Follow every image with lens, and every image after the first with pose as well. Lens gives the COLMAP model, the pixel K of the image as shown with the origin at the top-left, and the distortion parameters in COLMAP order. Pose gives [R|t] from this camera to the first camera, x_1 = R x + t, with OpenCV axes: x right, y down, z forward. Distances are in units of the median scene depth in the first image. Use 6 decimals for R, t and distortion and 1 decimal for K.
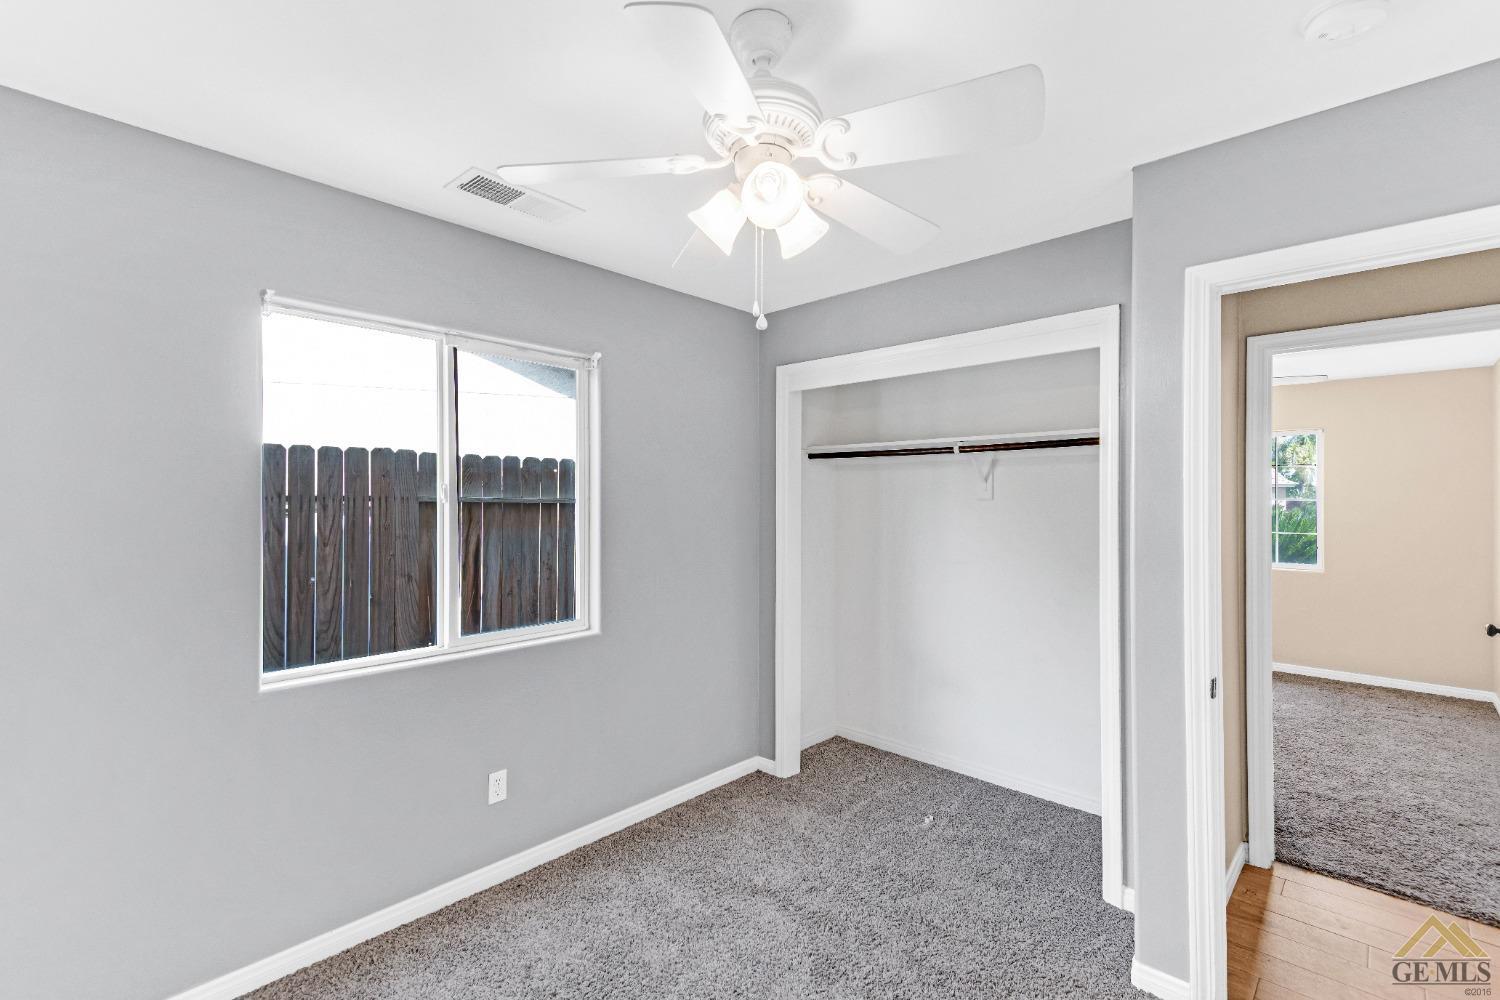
lens RADIAL K [[687.0, 0, 765.8], [0, 687.0, 499.8], [0, 0, 1]] dist [0.041642, -0.009616]
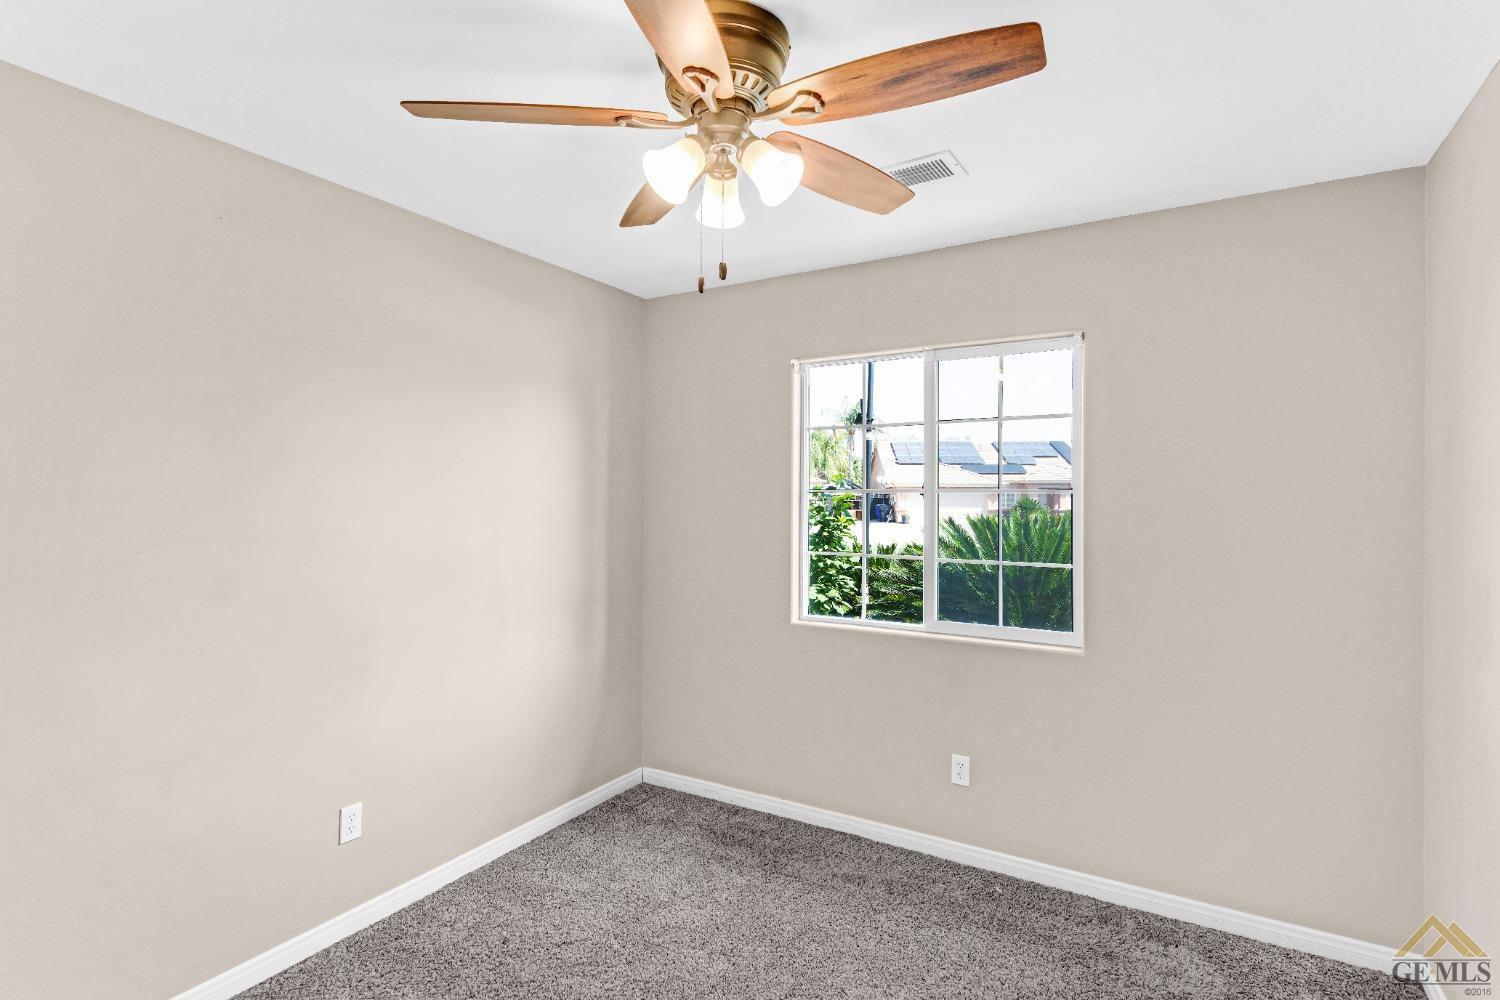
lens RADIAL K [[624.8, 0, 753.7], [0, 624.8, 496.3], [0, 0, 1]] dist [0.023522, 0.000052]
pose [[0.277773, -0.002213, -0.960644, 0.449275], [-0.000158, 0.999997, -0.002349, 0.001428], [0.960647, 0.000805, 0.277772, 0.442742]]
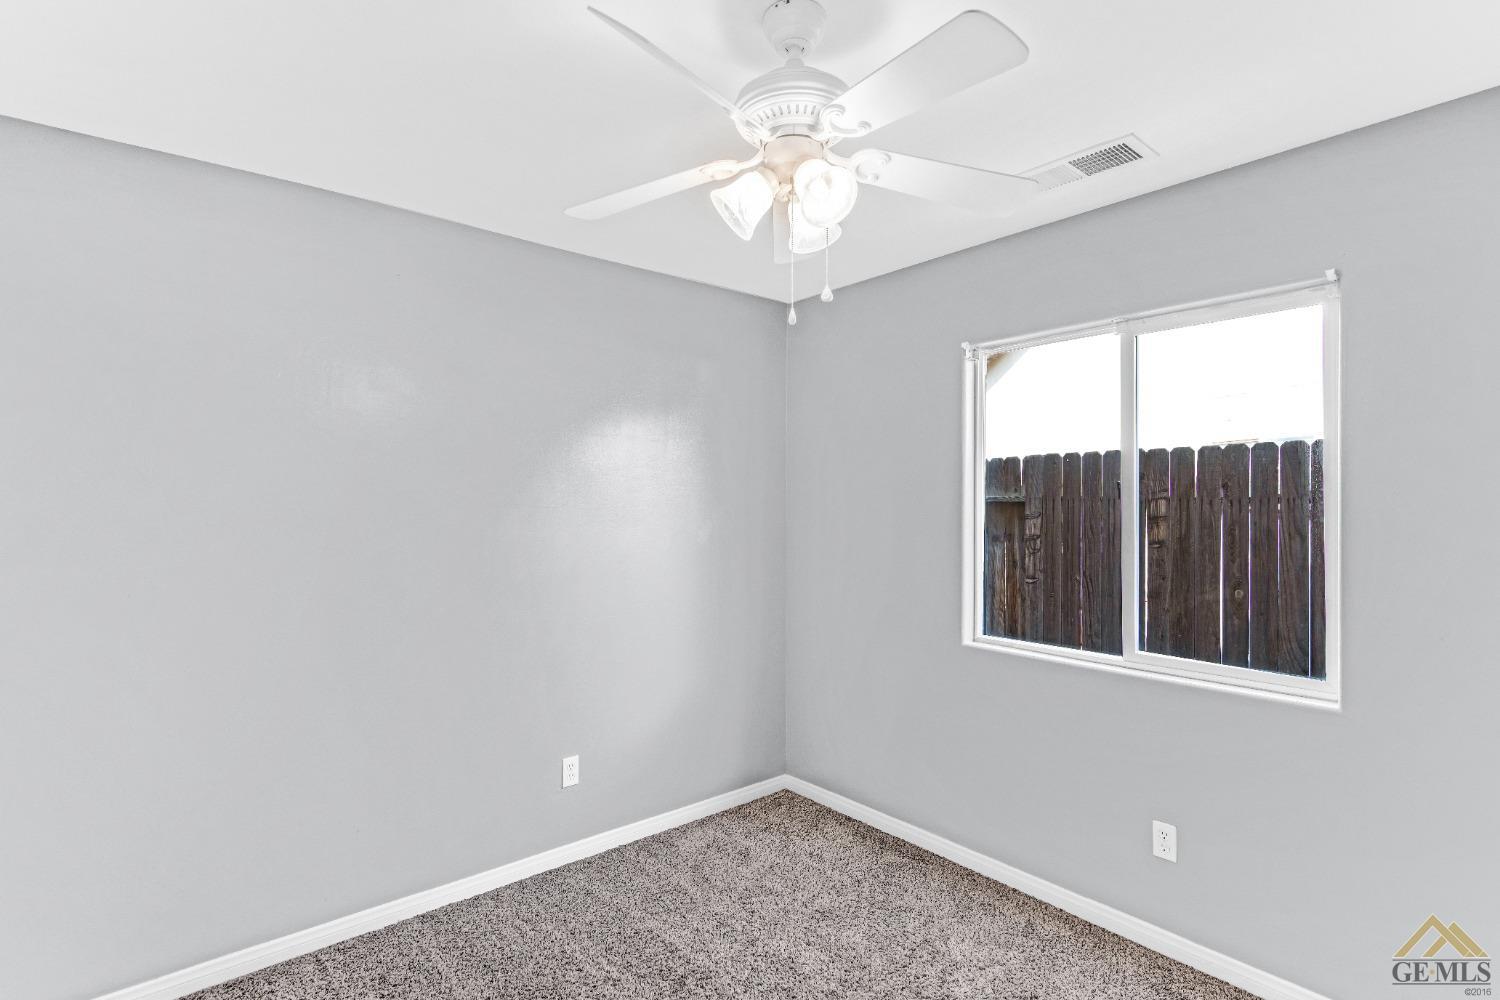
lens RADIAL K [[787.7, 0, 750.0], [0, 787.7, 500.0], [0, 0, 1]] dist [0.001806, 0.000278]
pose [[-0.173011, -0.005266, -0.984906, 0.656508], [-0.001731, 0.999986, -0.005043, 0.004912], [0.984918, 0.000833, -0.173018, 0.681402]]
